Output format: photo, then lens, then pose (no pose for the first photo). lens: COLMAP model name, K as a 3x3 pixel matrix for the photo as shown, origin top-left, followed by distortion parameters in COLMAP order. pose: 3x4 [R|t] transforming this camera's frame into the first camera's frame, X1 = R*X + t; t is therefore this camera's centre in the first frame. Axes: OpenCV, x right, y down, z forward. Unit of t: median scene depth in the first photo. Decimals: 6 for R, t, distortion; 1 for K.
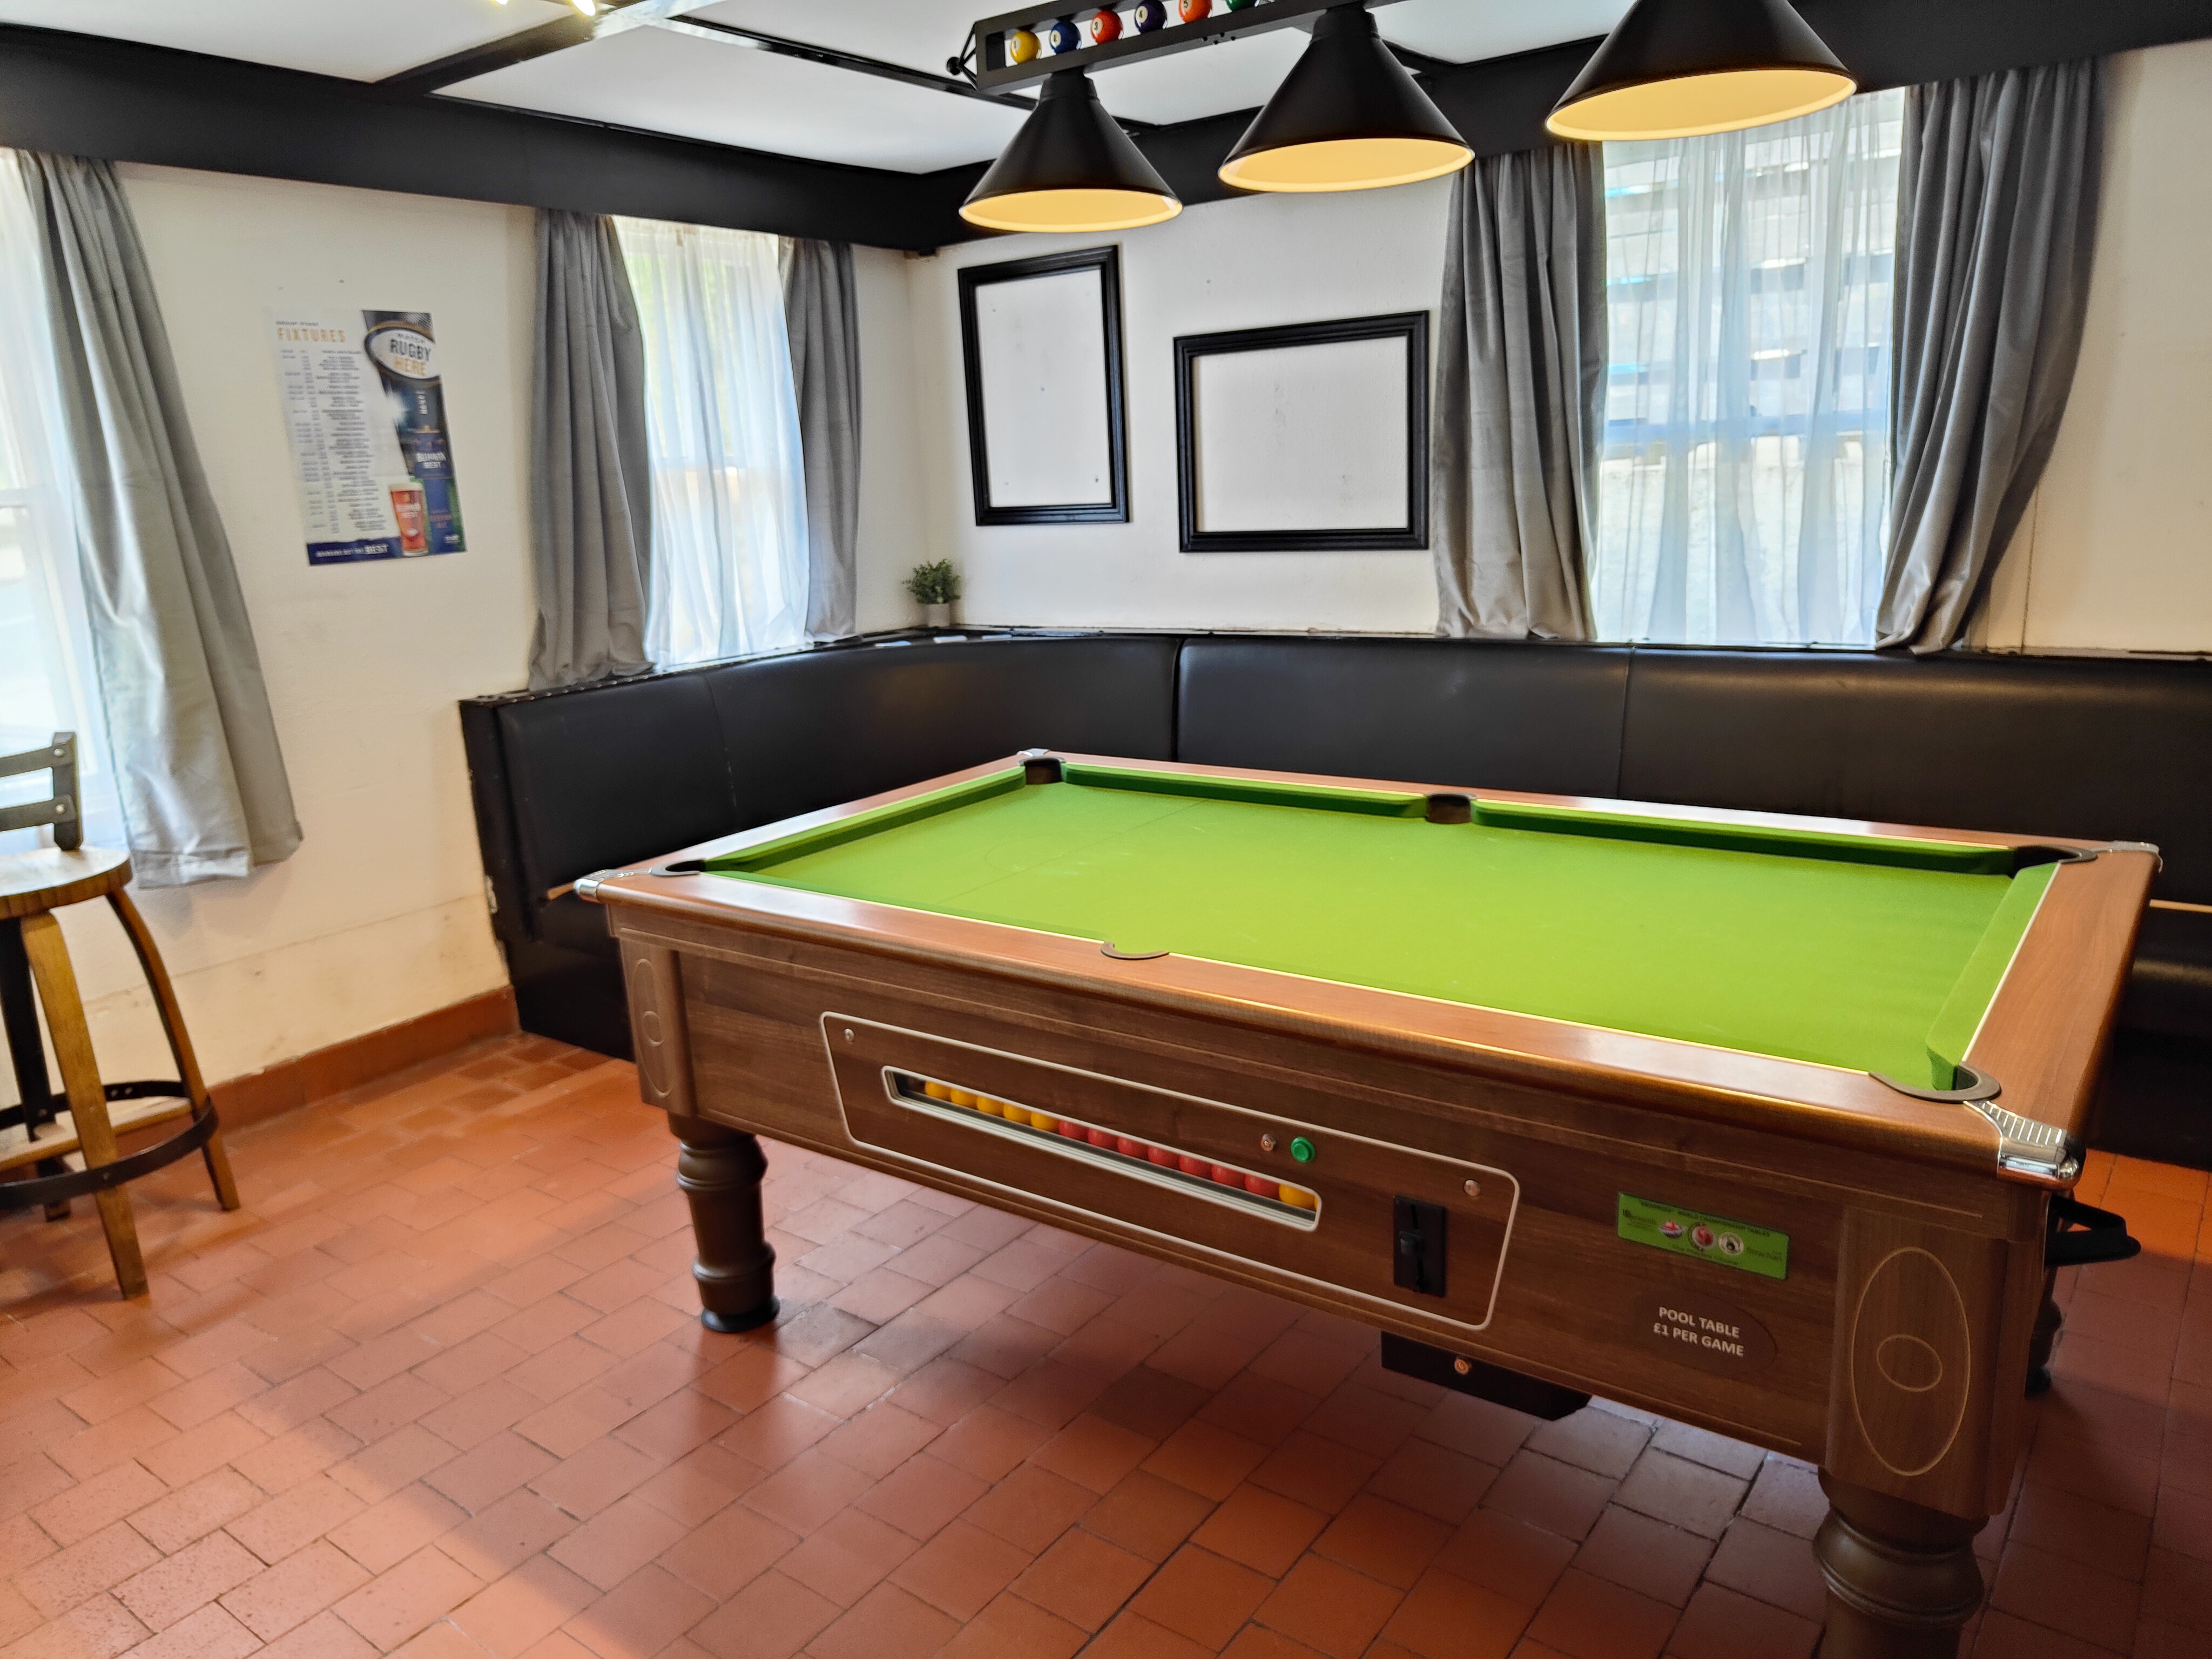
lens RADIAL K [[1553.1, 0, 1109.8], [0, 1553.1, 831.8], [0, 0, 1]] dist [0.013939, -0.009220]
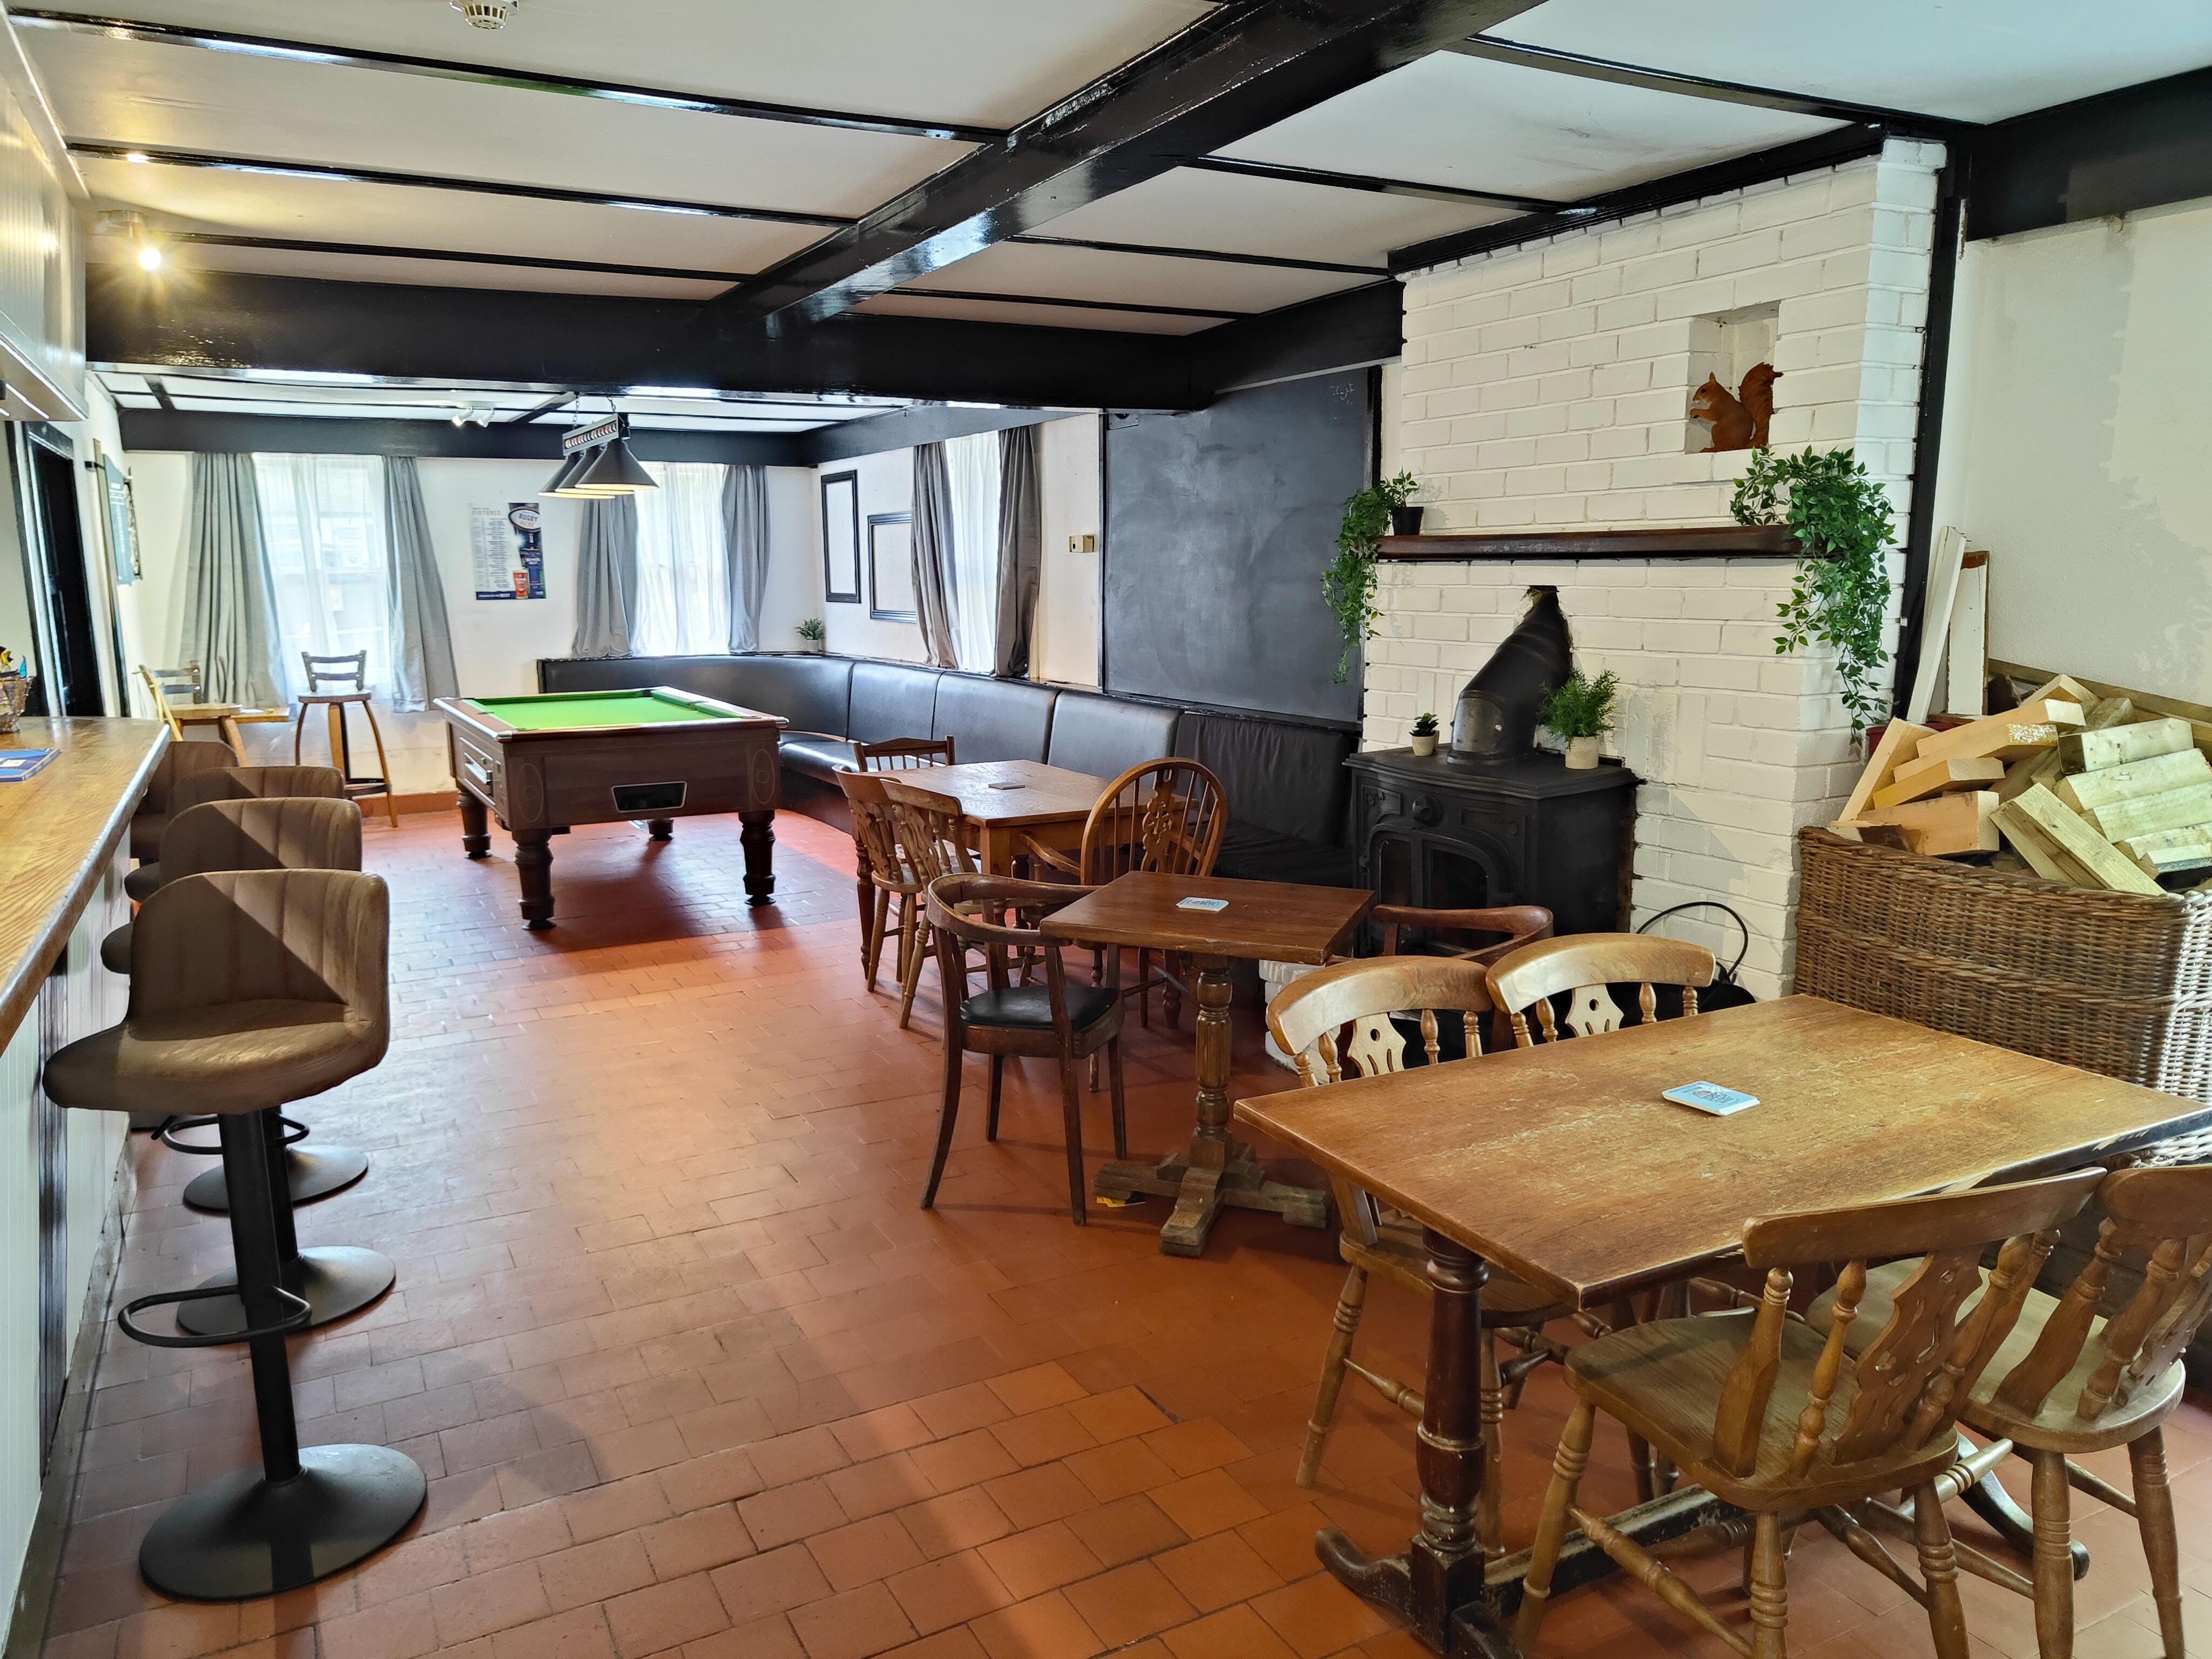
lens RADIAL K [[1553.1, 0, 1101.3], [0, 1553.1, 834.1], [0, 0, 1]] dist [0.013939, -0.009220]
pose [[0.903075, 0.113495, -0.414216, 1.478038], [-0.135994, 0.990391, -0.025128, 0.133502], [0.407384, 0.079023, 0.909831, -0.865558]]
